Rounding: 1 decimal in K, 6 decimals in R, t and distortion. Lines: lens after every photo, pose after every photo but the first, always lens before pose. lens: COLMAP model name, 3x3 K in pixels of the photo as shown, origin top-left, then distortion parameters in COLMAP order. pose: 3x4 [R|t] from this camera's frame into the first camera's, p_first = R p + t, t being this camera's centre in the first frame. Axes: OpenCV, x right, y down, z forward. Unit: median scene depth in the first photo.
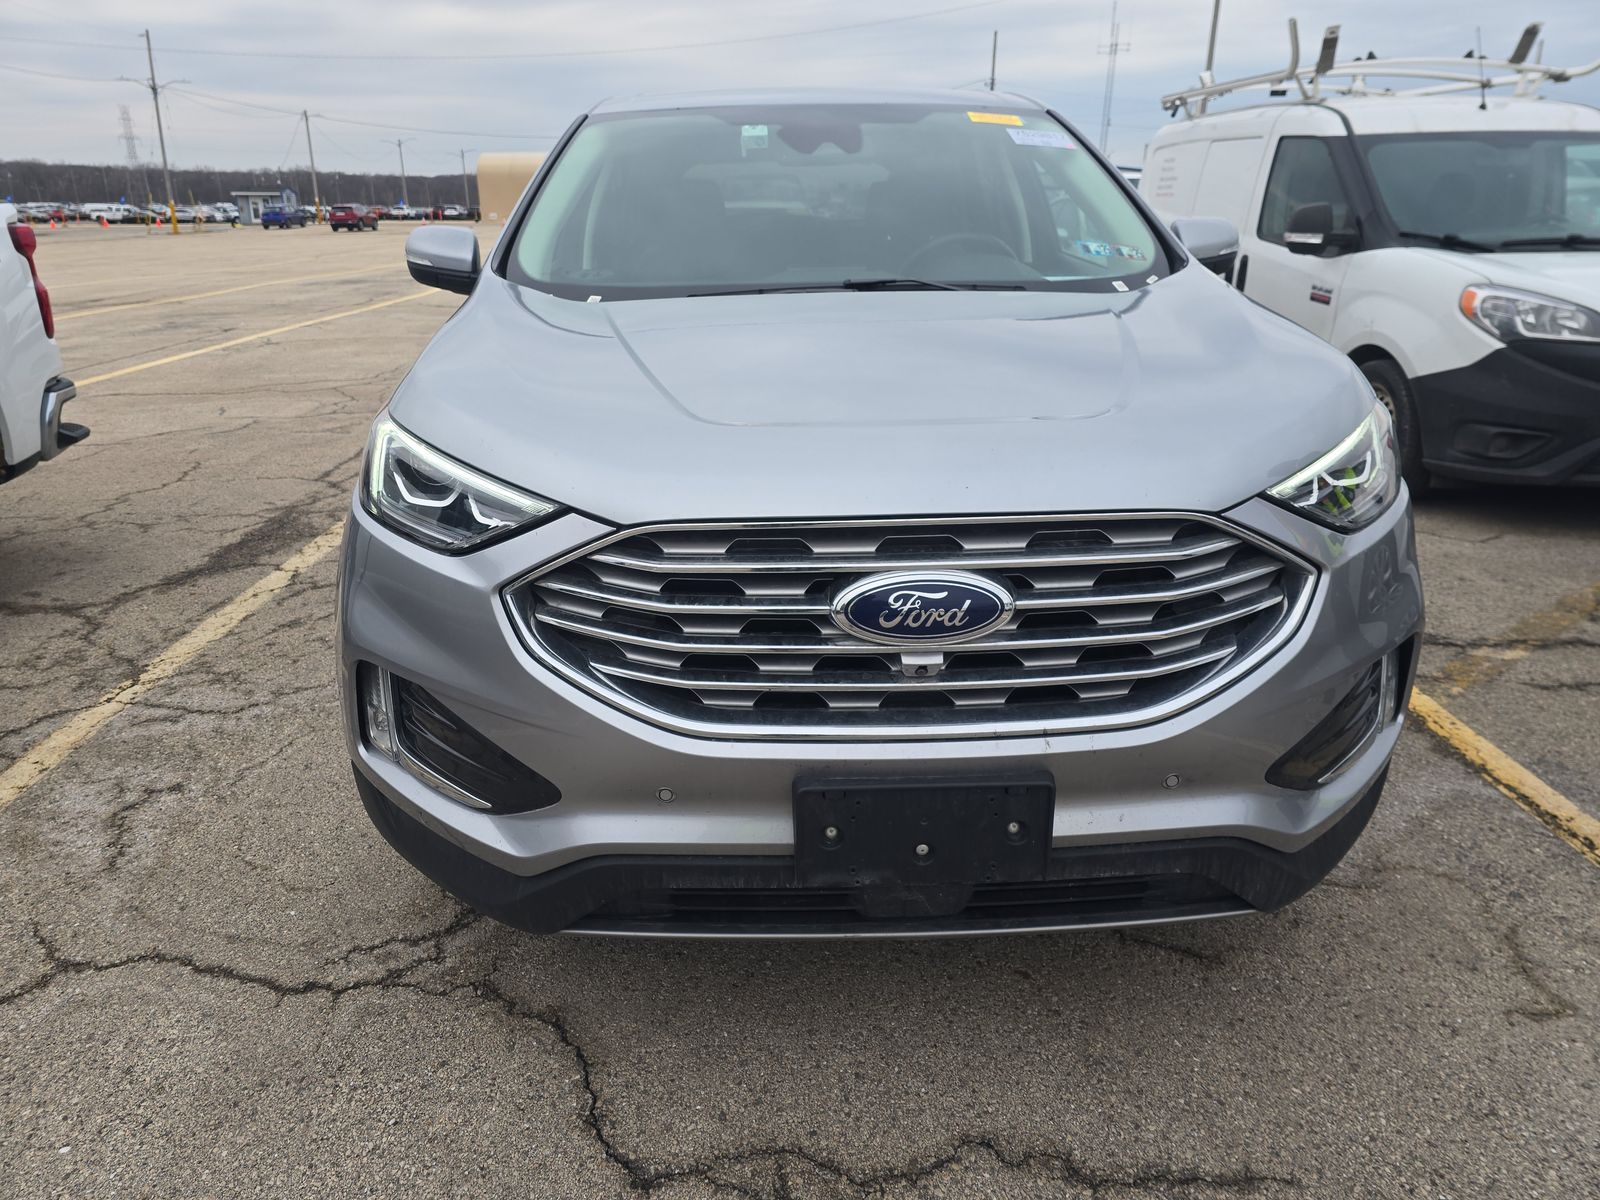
lens RADIAL K [[1085.1, 0, 800.0], [0, 1085.1, 600.0], [0, 0, 1]] dist [0.063401, -0.063242]
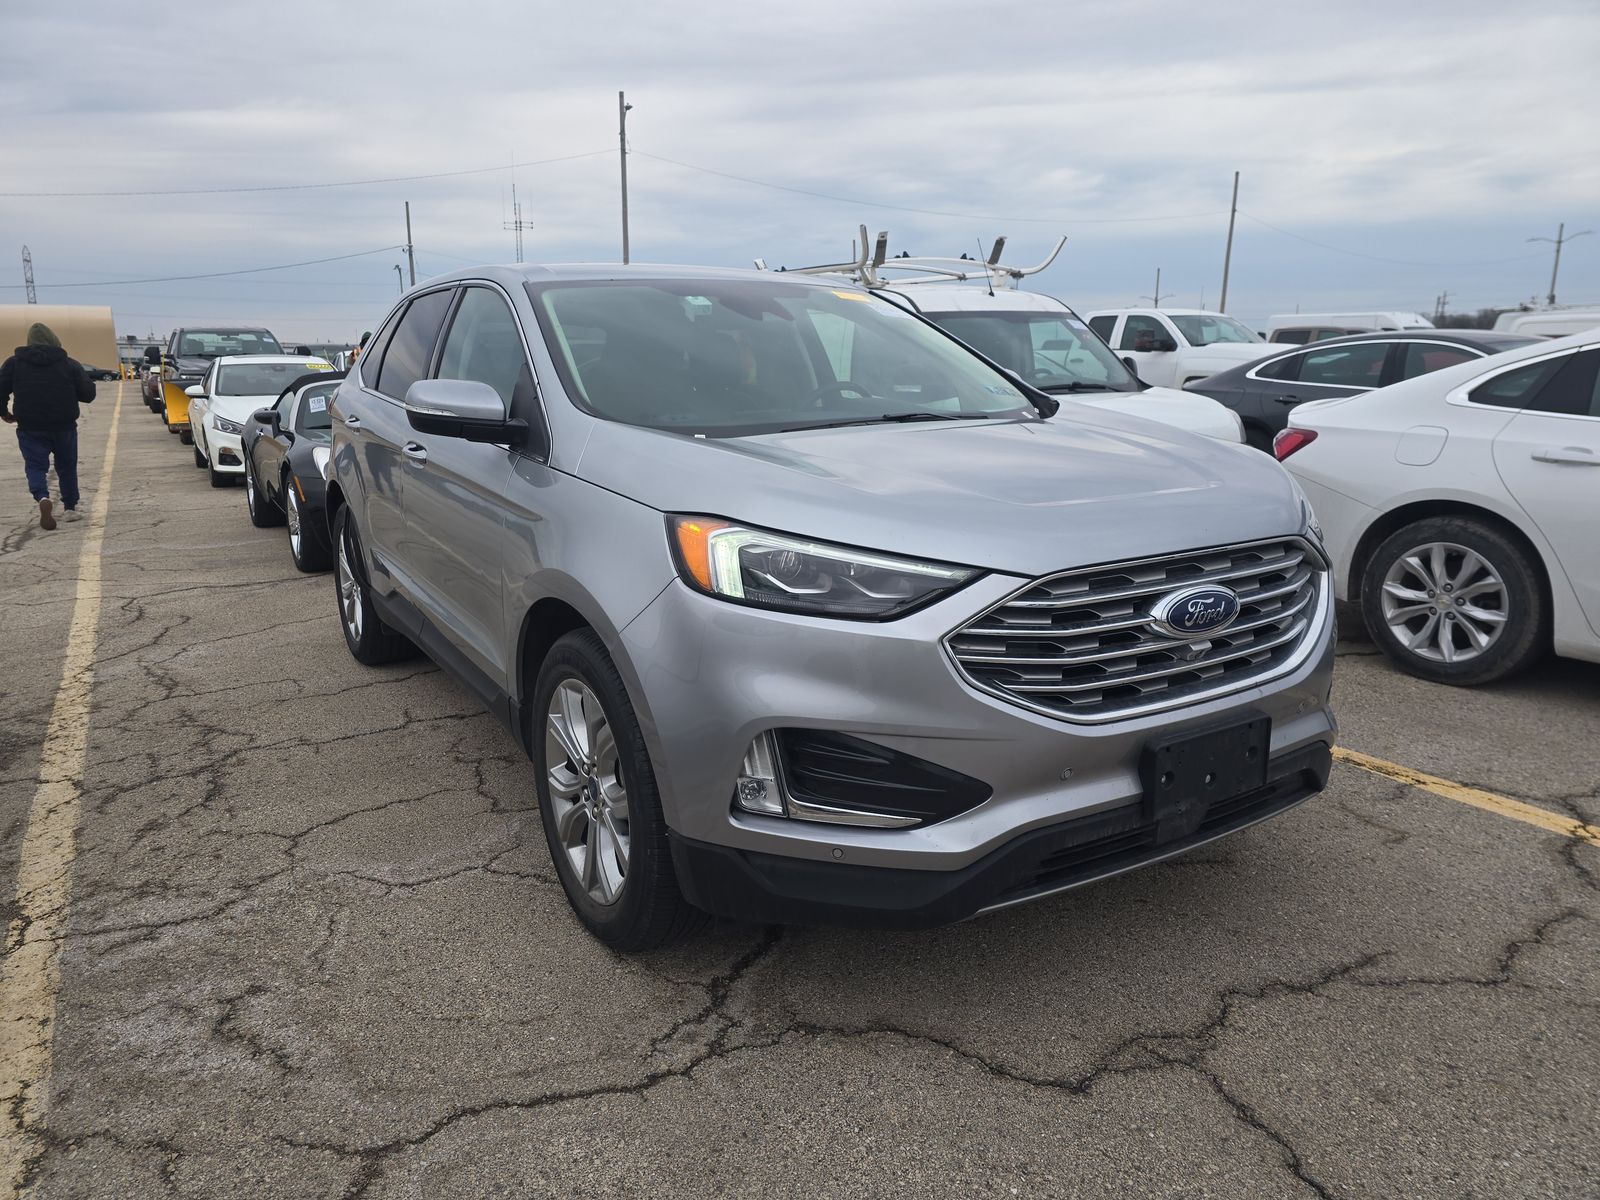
lens RADIAL K [[1085.1, 0, 800.0], [0, 1085.1, 600.0], [0, 0, 1]] dist [0.063401, -0.063242]
pose [[0.867171, -0.109462, 0.485832, -0.953658], [0.173342, 0.980886, -0.088399, 0.026467], [-0.466869, 0.160872, 0.869571, -0.054612]]
